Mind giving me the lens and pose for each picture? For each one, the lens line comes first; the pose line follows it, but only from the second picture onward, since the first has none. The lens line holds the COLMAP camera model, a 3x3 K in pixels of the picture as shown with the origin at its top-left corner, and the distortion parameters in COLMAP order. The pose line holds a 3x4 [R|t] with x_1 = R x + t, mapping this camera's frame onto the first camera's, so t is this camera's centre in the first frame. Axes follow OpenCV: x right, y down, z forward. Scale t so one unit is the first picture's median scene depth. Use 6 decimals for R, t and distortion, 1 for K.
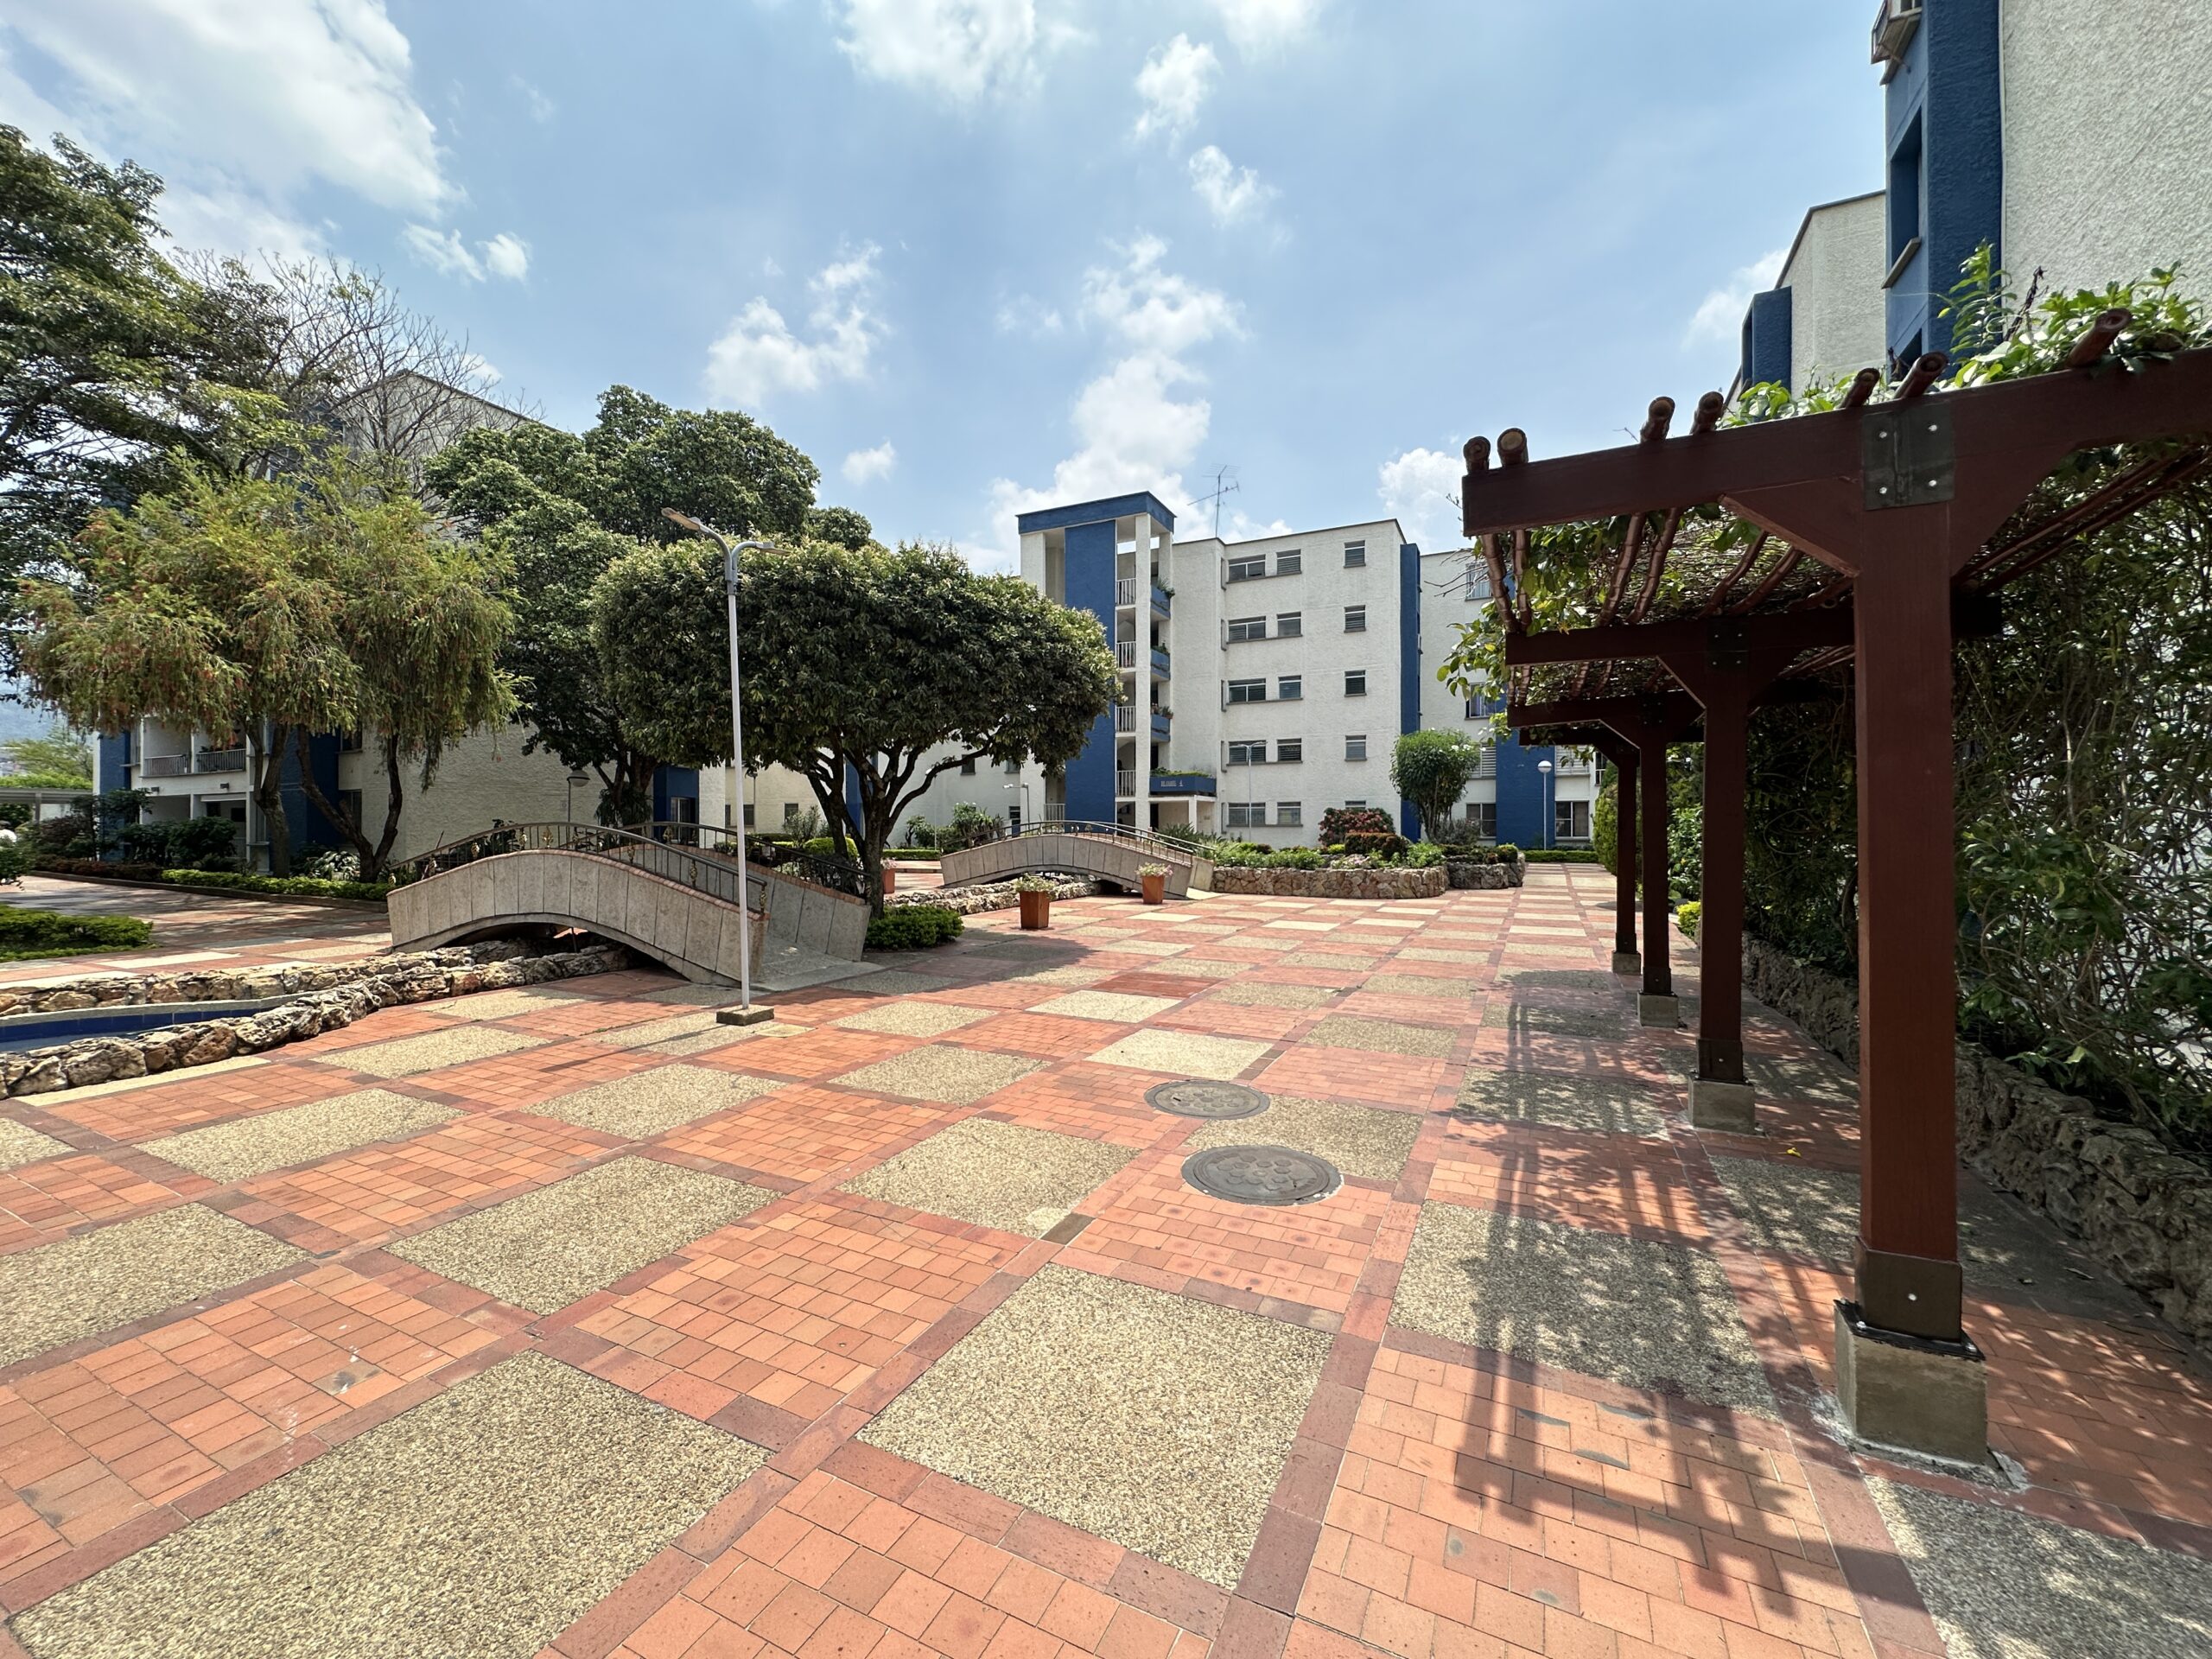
lens RADIAL K [[871.6, 0, 1111.8], [0, 871.6, 827.5], [0, 0, 1]] dist [-0.005500, -0.000085]
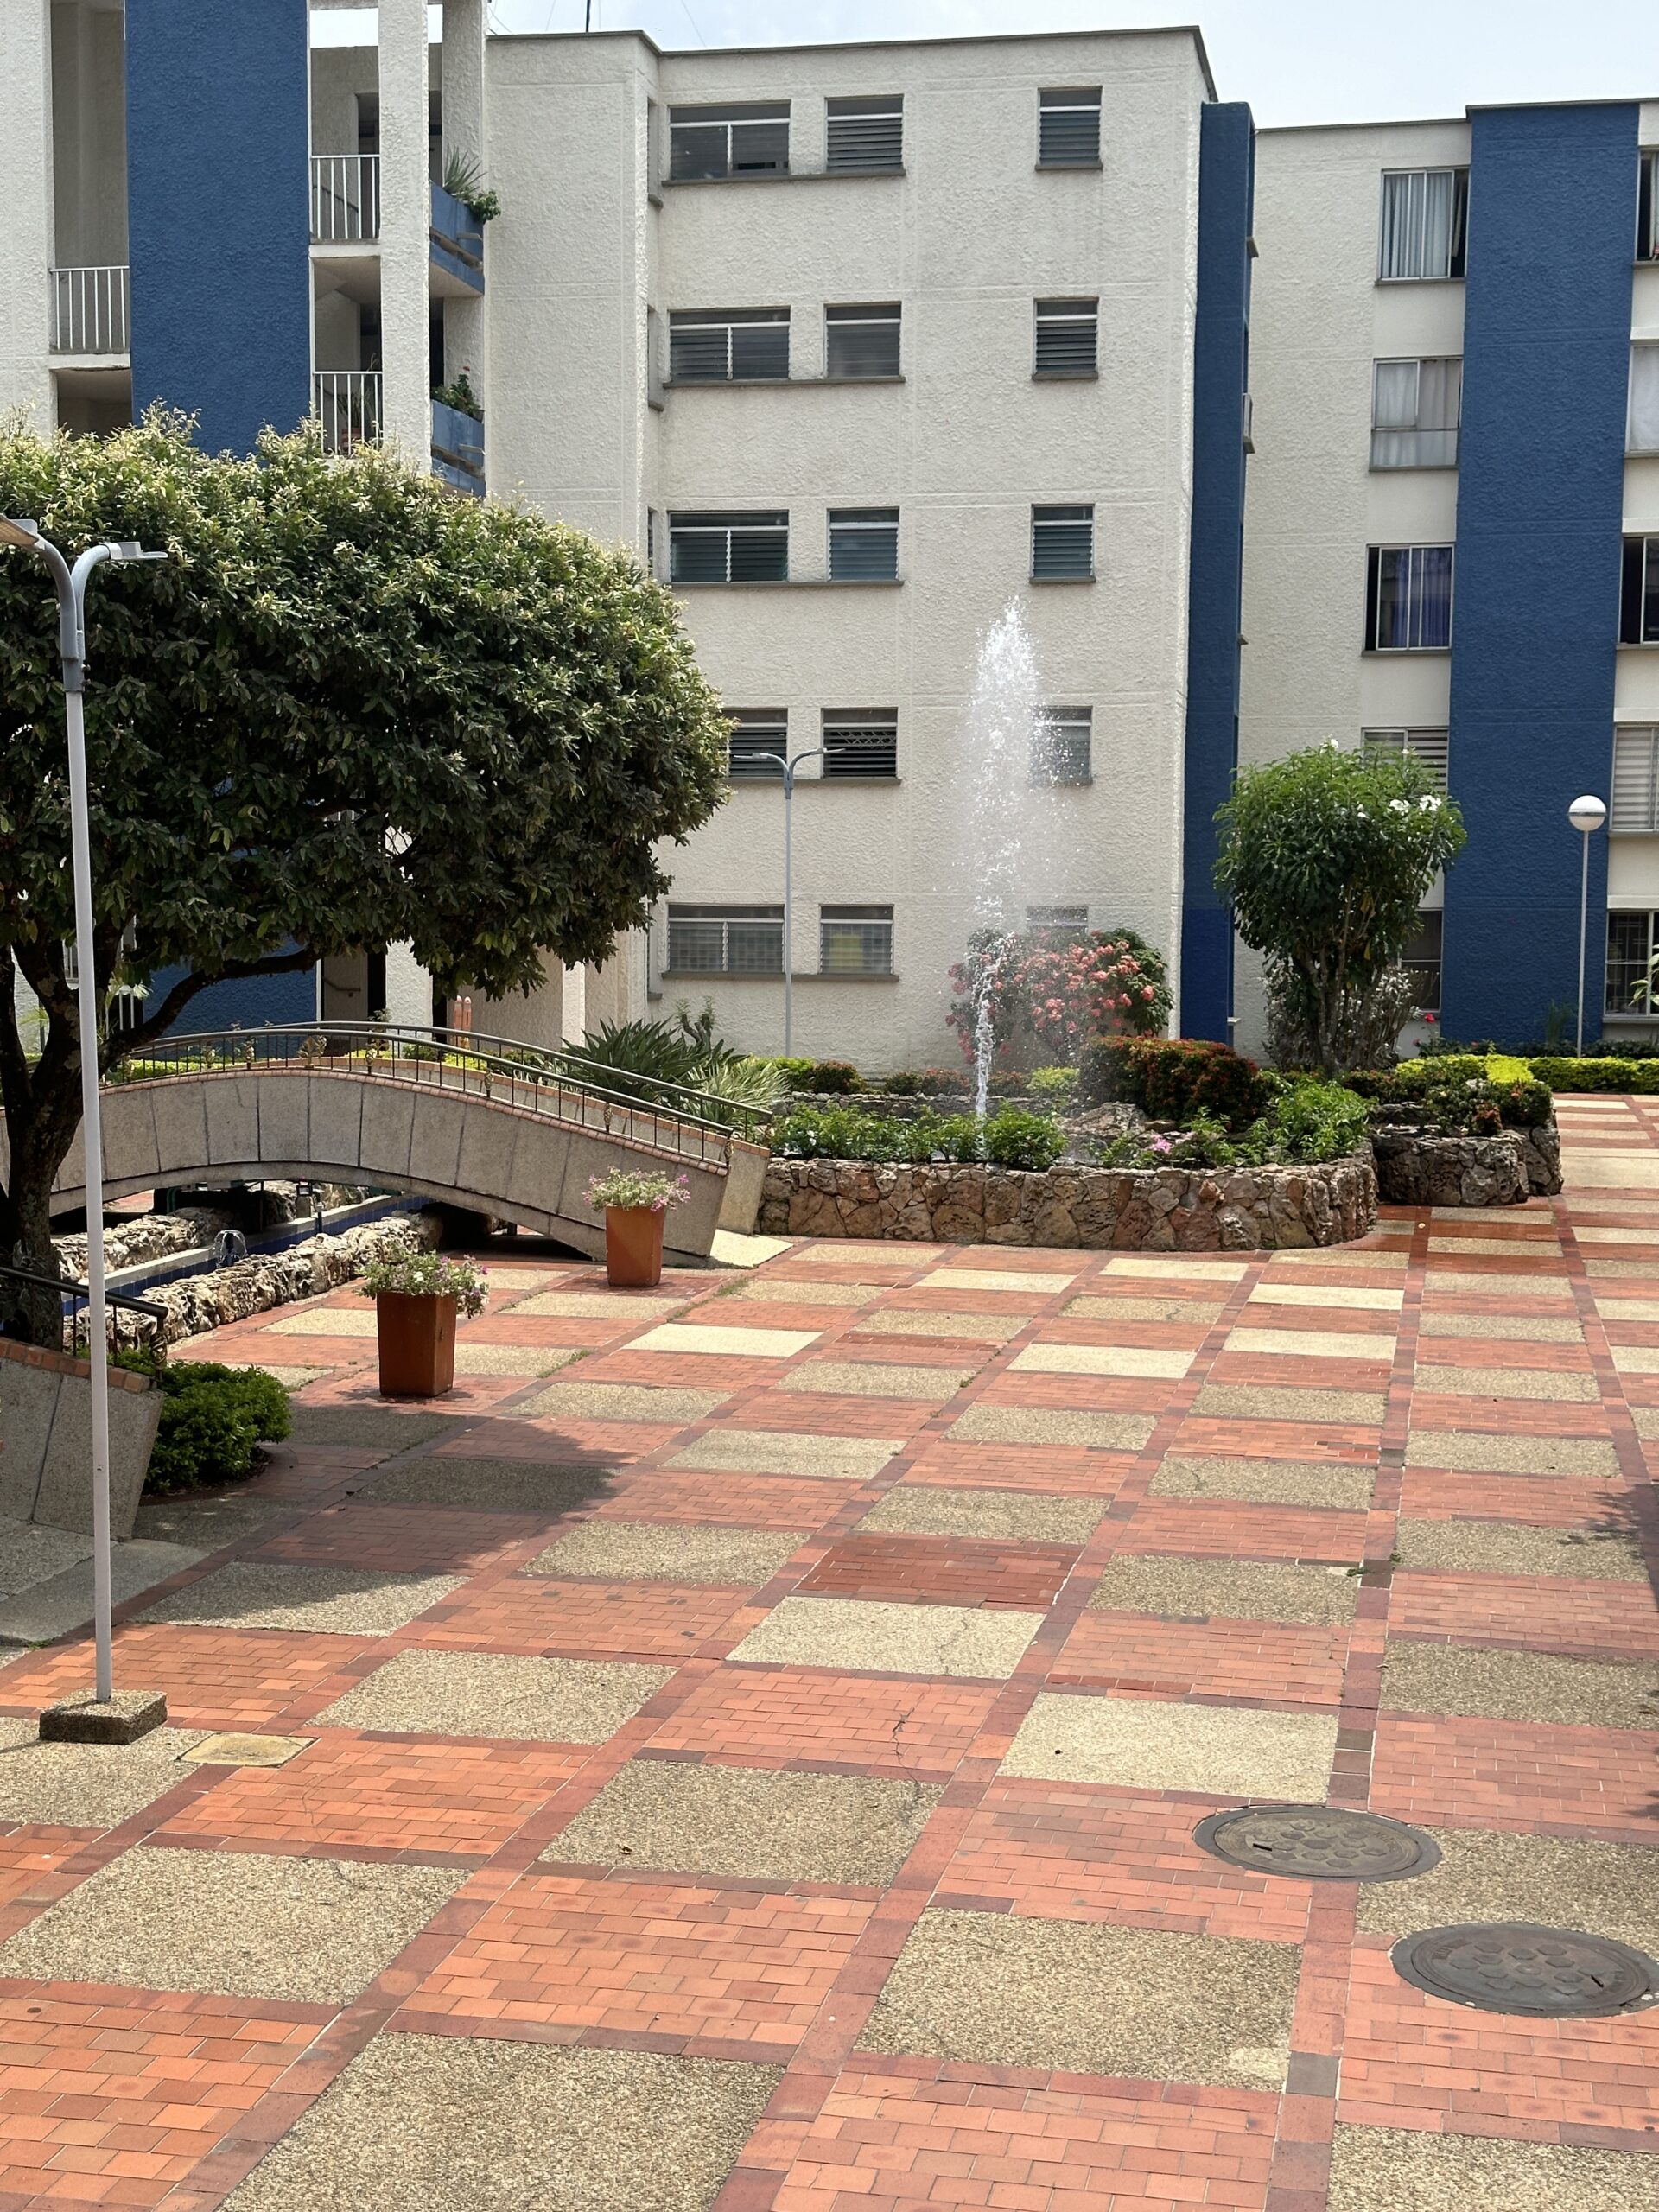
lens RADIAL K [[3074.1, 0, 826.5], [0, 3074.1, 1108.3], [0, 0, 1]] dist [0.110140, 0.000000]
pose [[0.966694, -0.006242, 0.255859, -0.277654], [-0.013451, 0.997082, 0.075145, -0.110516], [-0.255581, -0.076083, 0.963789, -0.285468]]
